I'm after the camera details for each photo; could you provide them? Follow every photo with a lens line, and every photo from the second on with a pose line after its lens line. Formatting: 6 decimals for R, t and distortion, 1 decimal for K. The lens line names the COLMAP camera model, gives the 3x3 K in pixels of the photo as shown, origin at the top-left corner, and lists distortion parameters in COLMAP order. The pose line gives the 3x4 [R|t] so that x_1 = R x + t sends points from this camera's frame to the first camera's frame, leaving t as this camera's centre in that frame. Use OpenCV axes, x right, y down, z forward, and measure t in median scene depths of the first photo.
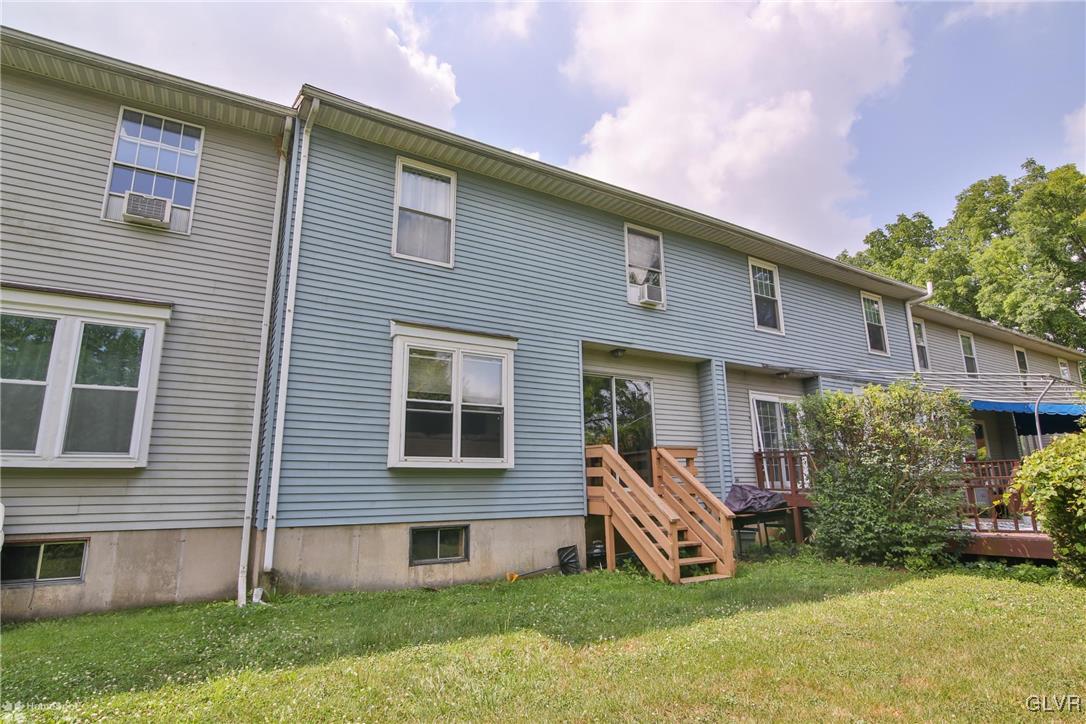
lens RADIAL K [[568.1, 0, 547.7], [0, 568.1, 363.7], [0, 0, 1]] dist [-0.016049, 0.000315]
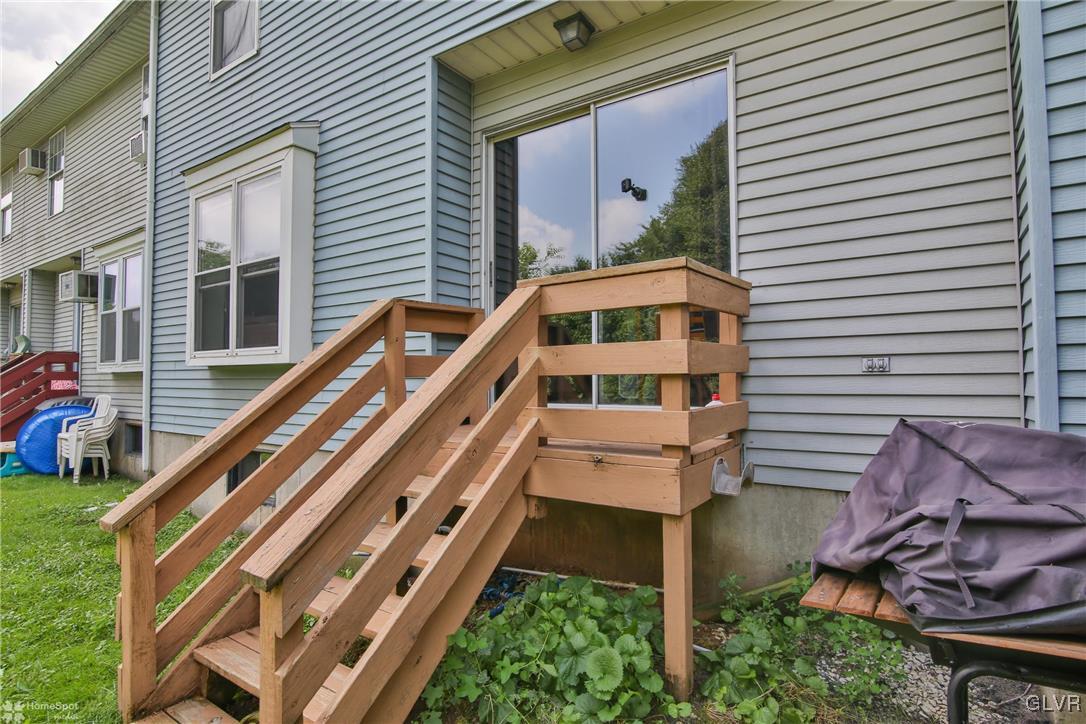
lens RADIAL K [[568.1, 0, 539.4], [0, 568.1, 360.5], [0, 0, 1]] dist [-0.016049, 0.000315]
pose [[0.403183, -0.010417, -0.915060, 0.584533], [0.203874, 0.975827, 0.078719, 0.199853], [0.892120, -0.218295, 0.395561, 1.064810]]
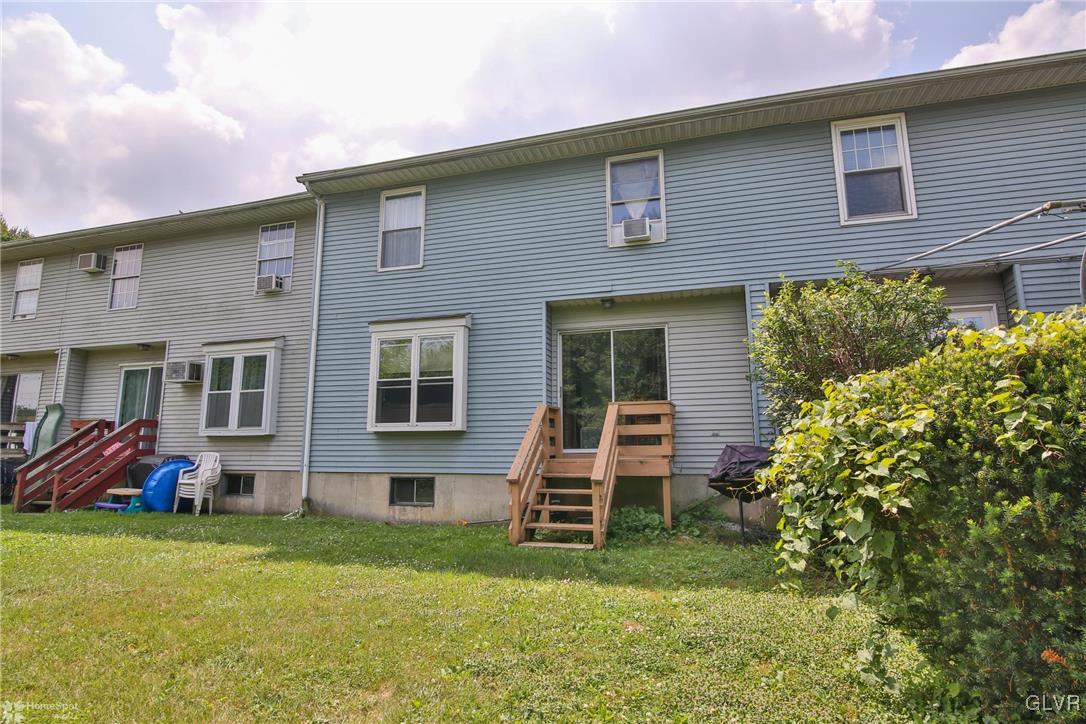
lens RADIAL K [[568.1, 0, 546.0], [0, 568.1, 357.5], [0, 0, 1]] dist [-0.016049, 0.000315]
pose [[0.672470, -0.108731, -0.732094, 0.969098], [0.155511, 0.987827, -0.003866, 0.074718], [0.723603, -0.111249, 0.681192, 0.383835]]
